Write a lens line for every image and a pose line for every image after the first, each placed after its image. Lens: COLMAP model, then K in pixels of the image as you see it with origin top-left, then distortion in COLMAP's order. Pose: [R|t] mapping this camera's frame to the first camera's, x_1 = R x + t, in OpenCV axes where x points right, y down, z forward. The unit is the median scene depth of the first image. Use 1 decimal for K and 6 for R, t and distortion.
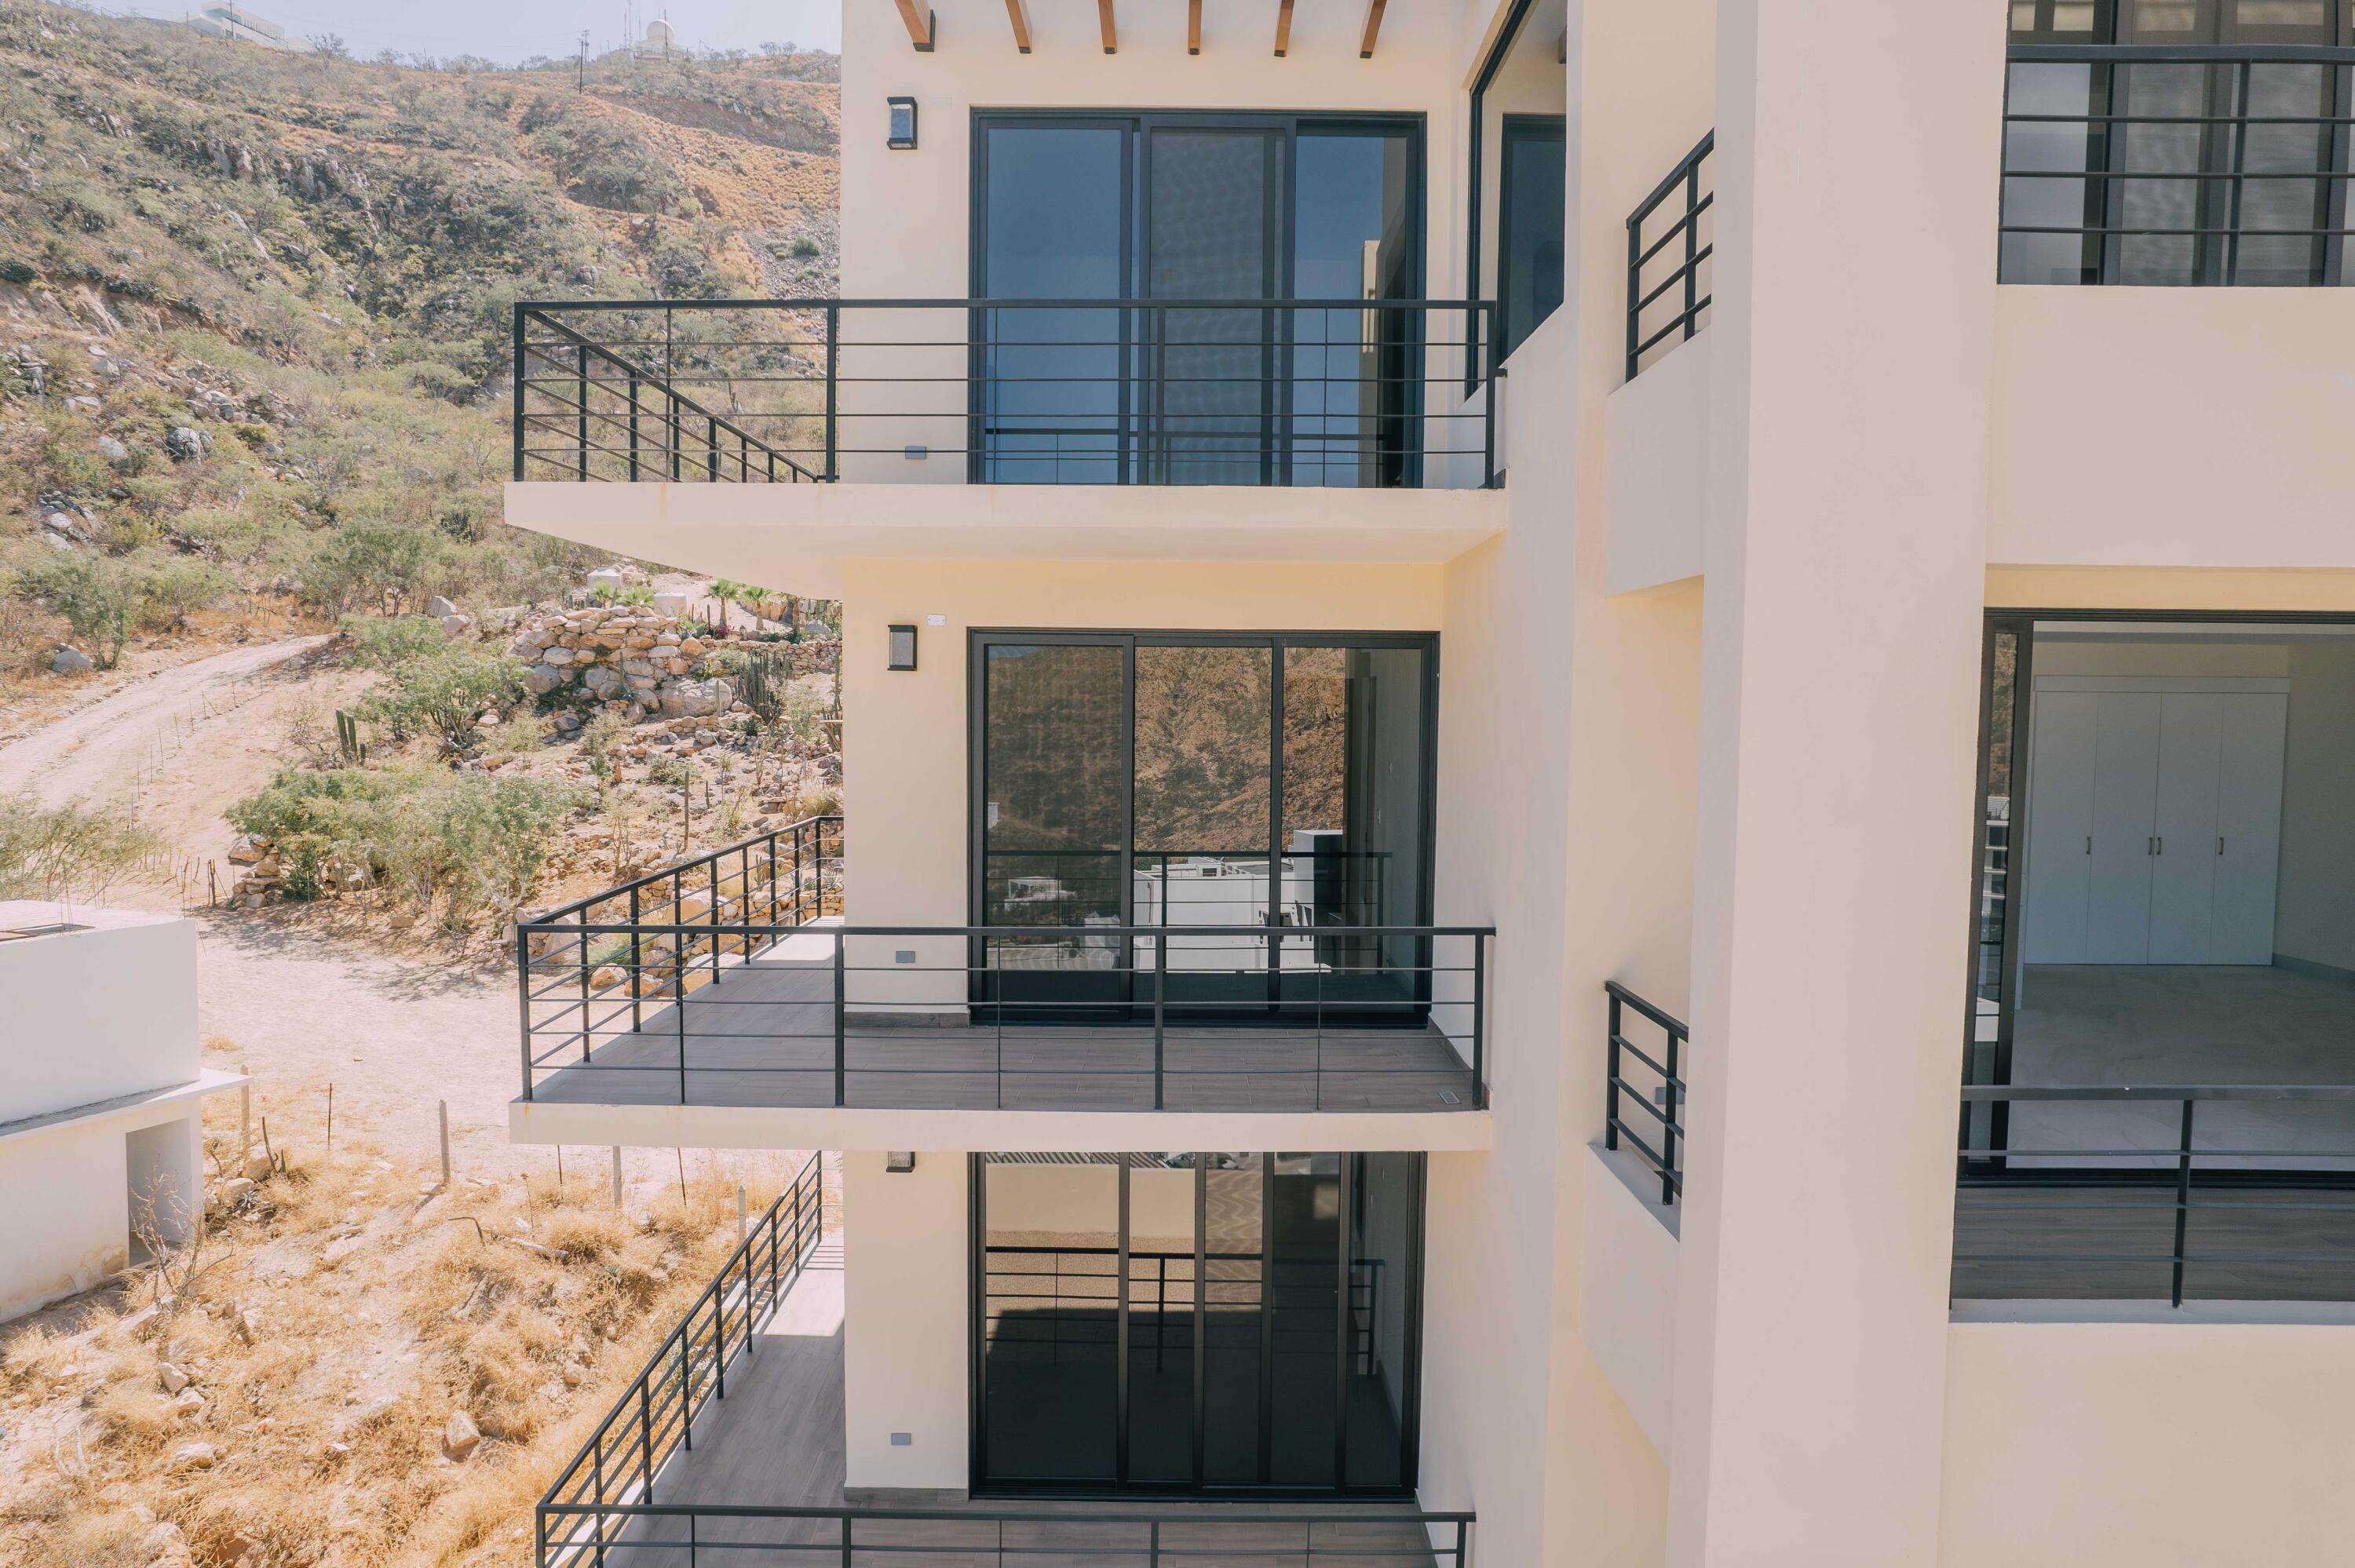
lens RADIAL K [[1500.1, 0, 1177.5], [0, 1500.1, 784.0], [0, 0, 1]] dist [-0.066971, 0.065300]
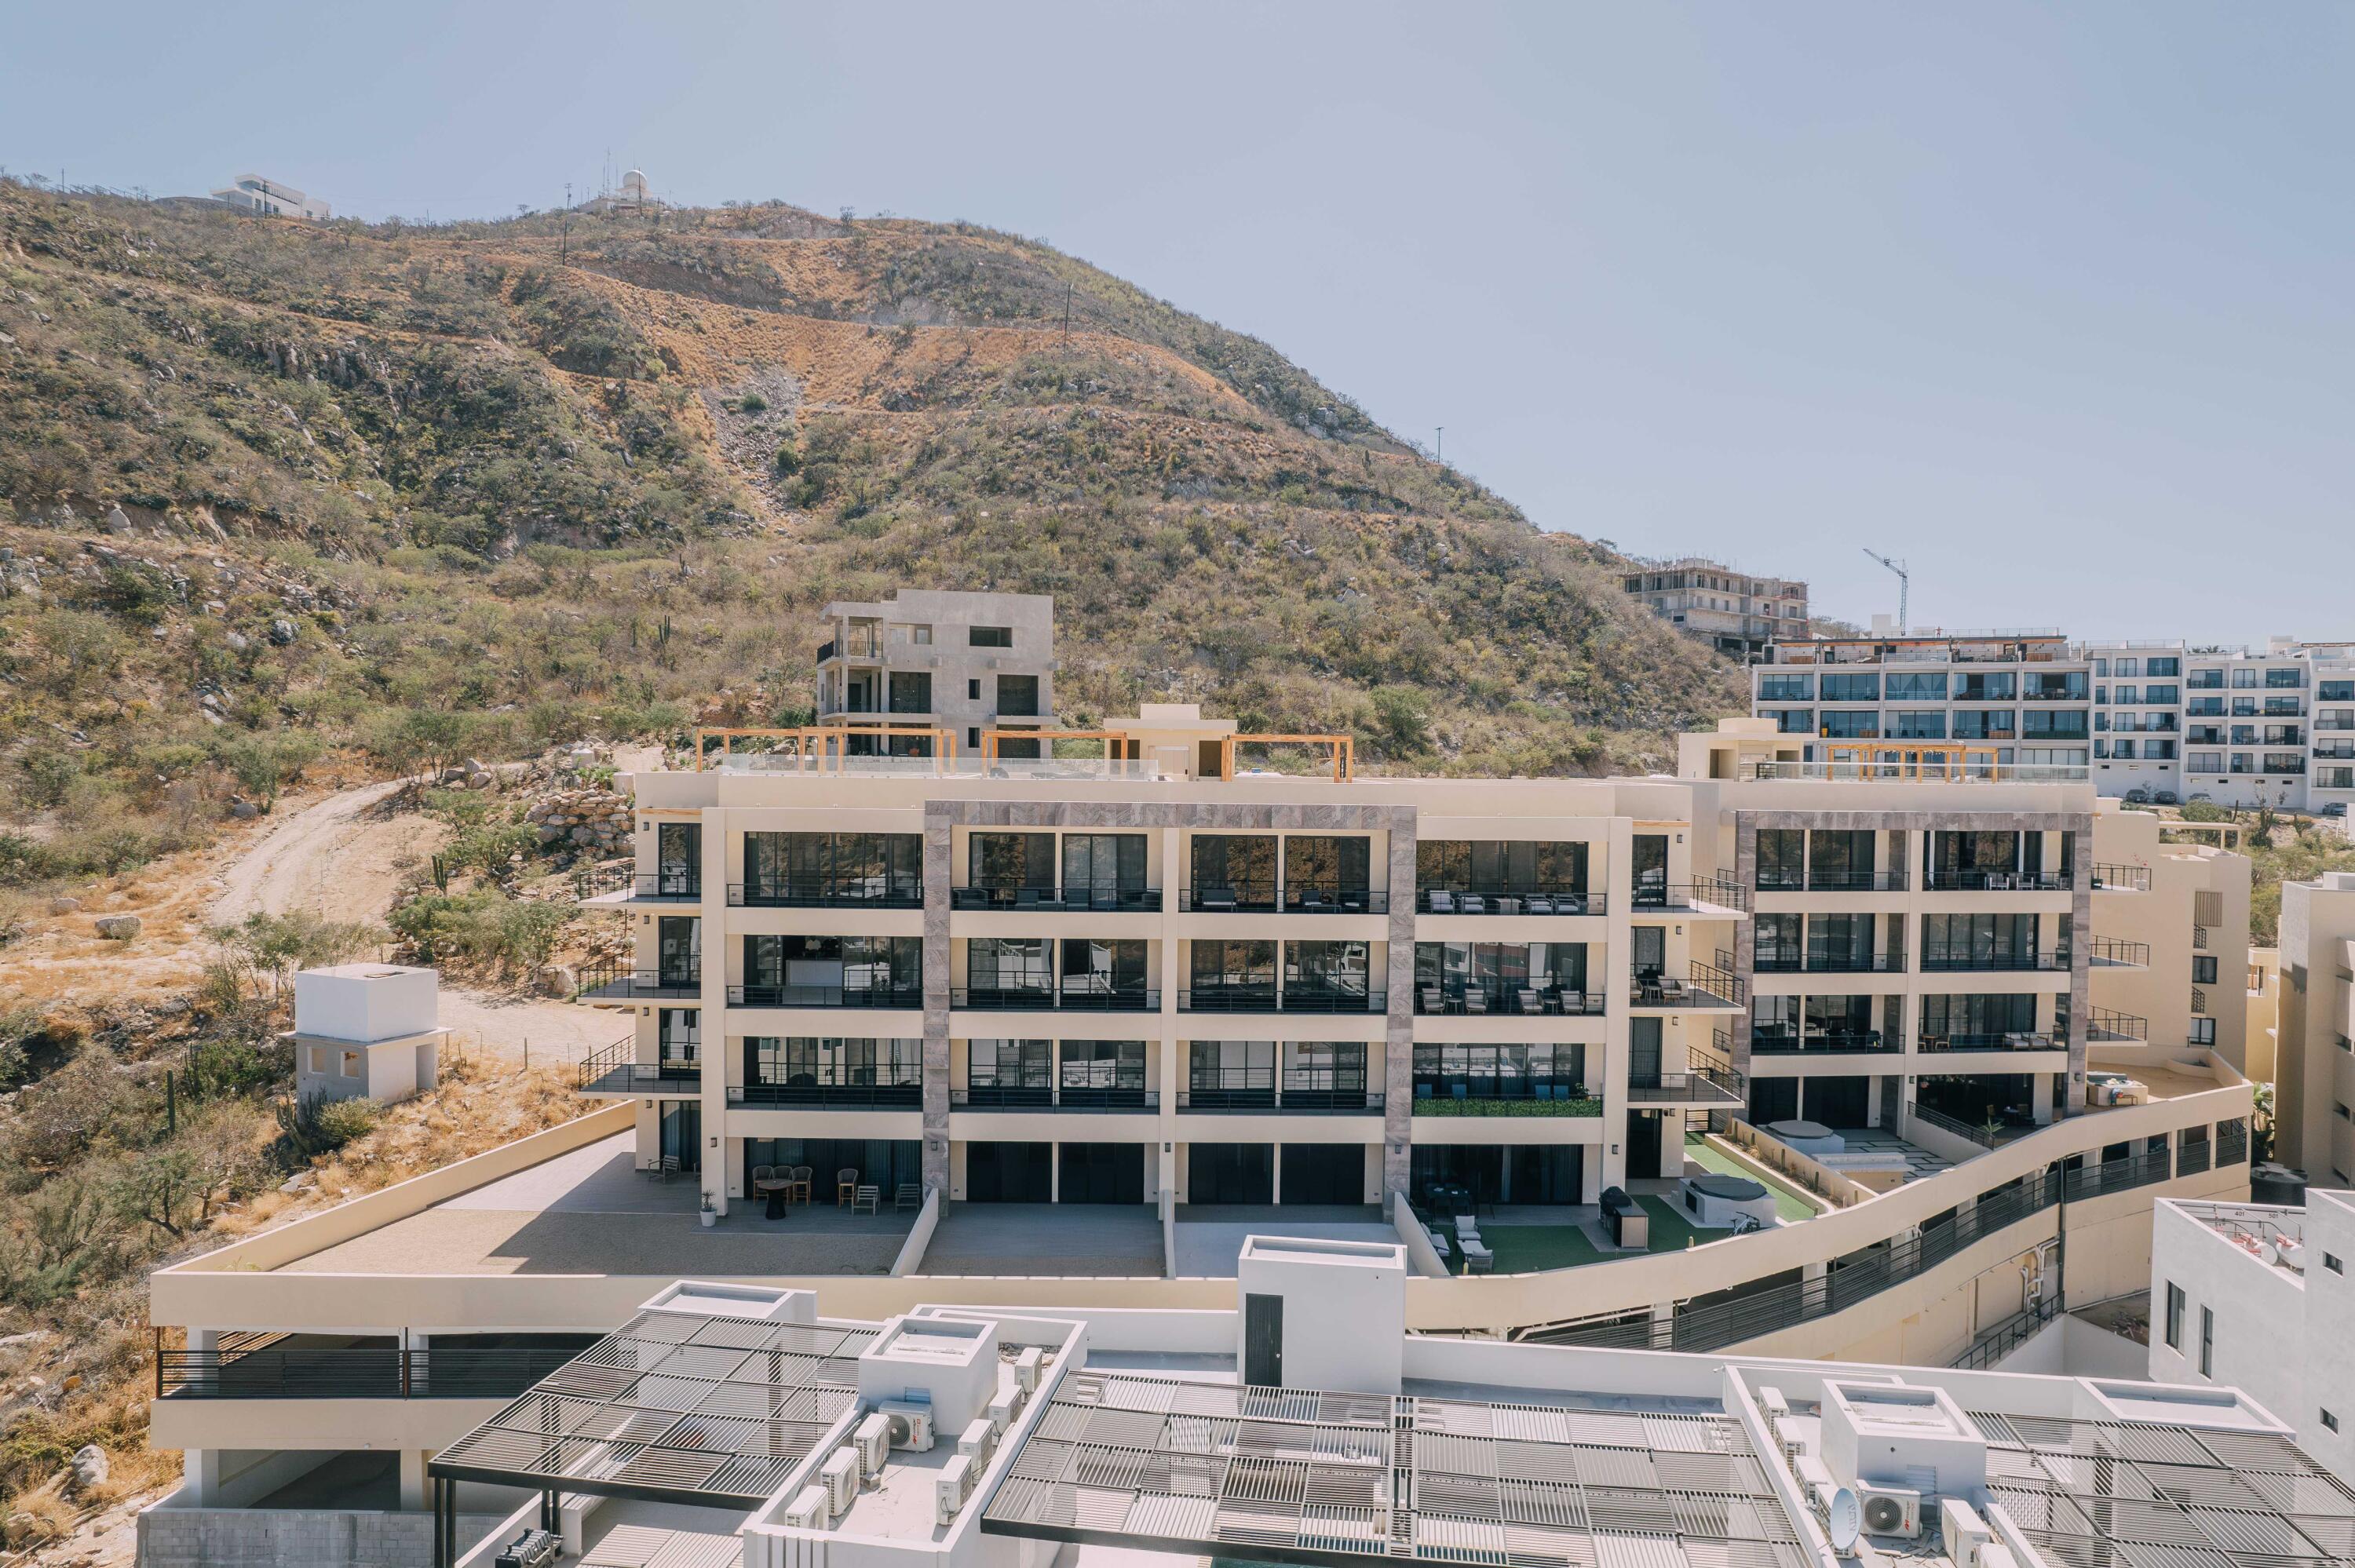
lens RADIAL K [[1511.6, 0, 1187.7], [0, 1511.6, 783.7], [0, 0, 1]] dist [-0.082651, 0.079324]
pose [[0.999727, 0.001932, 0.023271, 0.094896], [-0.001056, 0.999293, -0.037586, -0.021865], [-0.023327, 0.037551, 0.999022, -0.258437]]
